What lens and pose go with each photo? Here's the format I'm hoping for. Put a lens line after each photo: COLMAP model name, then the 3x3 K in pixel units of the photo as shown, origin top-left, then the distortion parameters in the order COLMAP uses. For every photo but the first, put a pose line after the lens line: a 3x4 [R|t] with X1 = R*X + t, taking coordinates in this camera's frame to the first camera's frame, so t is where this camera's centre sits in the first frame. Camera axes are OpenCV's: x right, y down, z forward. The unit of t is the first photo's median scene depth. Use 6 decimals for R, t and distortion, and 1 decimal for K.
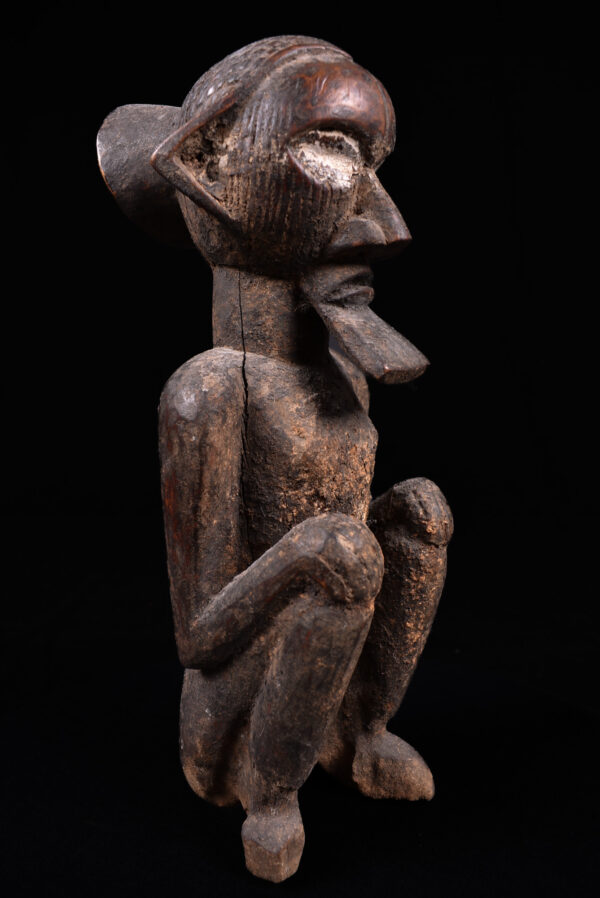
lens RADIAL K [[737.6, 0, 300.0], [0, 737.6, 449.0], [0, 0, 1]] dist [-0.119814, 0.002208]
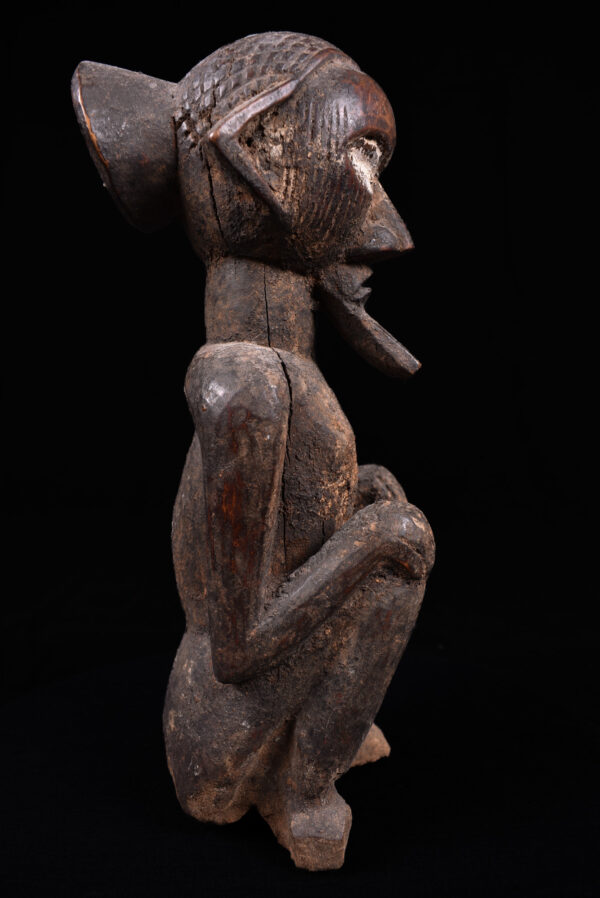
lens RADIAL K [[737.6, 0, 300.0], [0, 737.6, 449.0], [0, 0, 1]] dist [-0.119814, 0.002208]
pose [[0.827508, -0.064429, 0.557745, -0.635595], [0.061821, 0.997810, 0.023542, -0.018861], [-0.558040, 0.015000, 0.829678, 0.179165]]
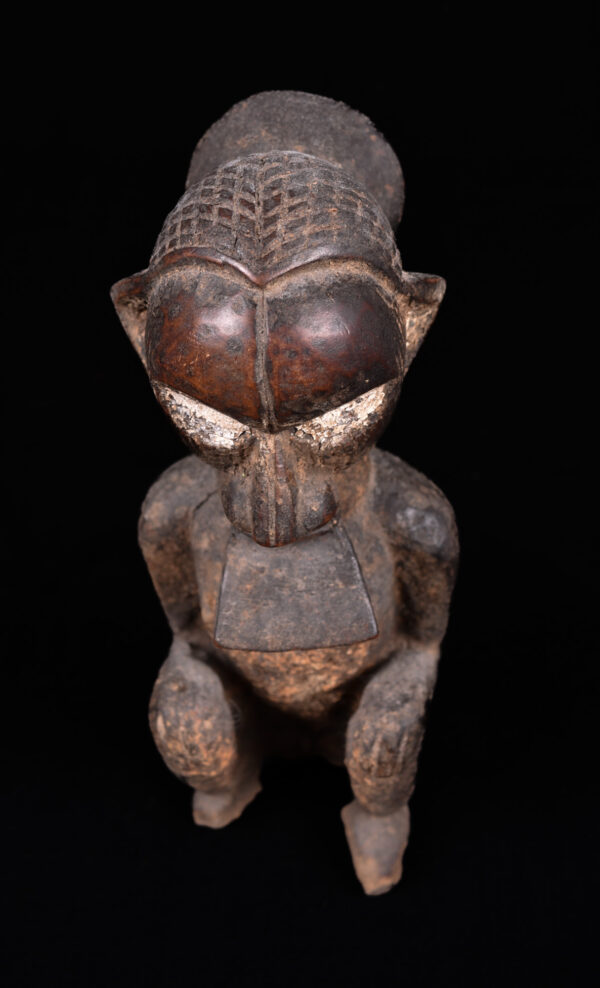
lens RADIAL K [[975.6, 0, 300.0], [0, 975.6, 494.0], [0, 0, 1]] dist [-0.158197, -0.000628]
pose [[0.475422, 0.611578, -0.632413, 0.758926], [-0.107444, 0.753832, 0.648223, -0.975621], [0.873172, -0.240230, 0.424099, 0.624274]]
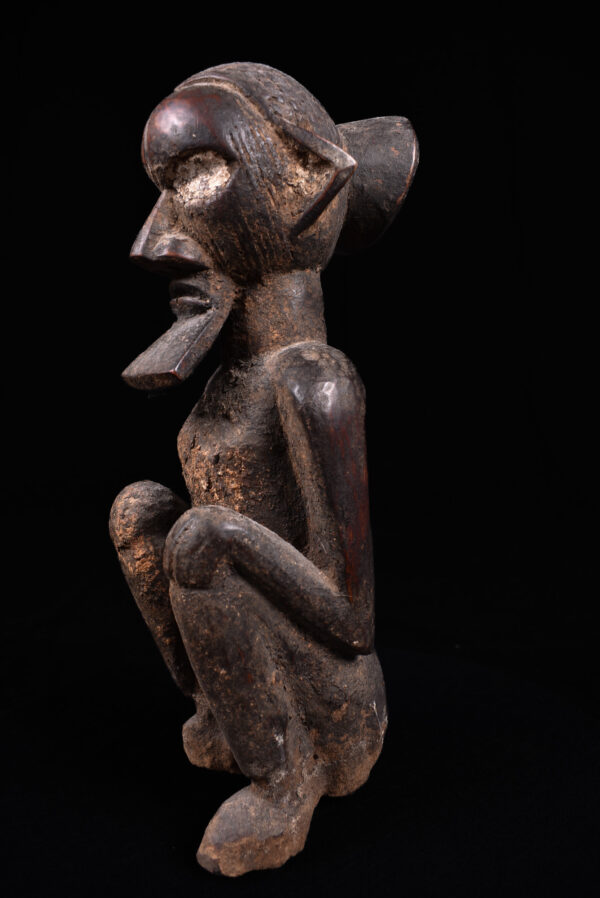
lens RADIAL K [[737.6, 0, 300.0], [0, 737.6, 449.0], [0, 0, 1]] dist [-0.119814, 0.002208]
pose [[-0.480182, 0.132172, -0.867154, 1.015742], [-0.087169, 0.976499, 0.197107, -0.245811], [0.872827, 0.170236, -0.457376, 1.778277]]
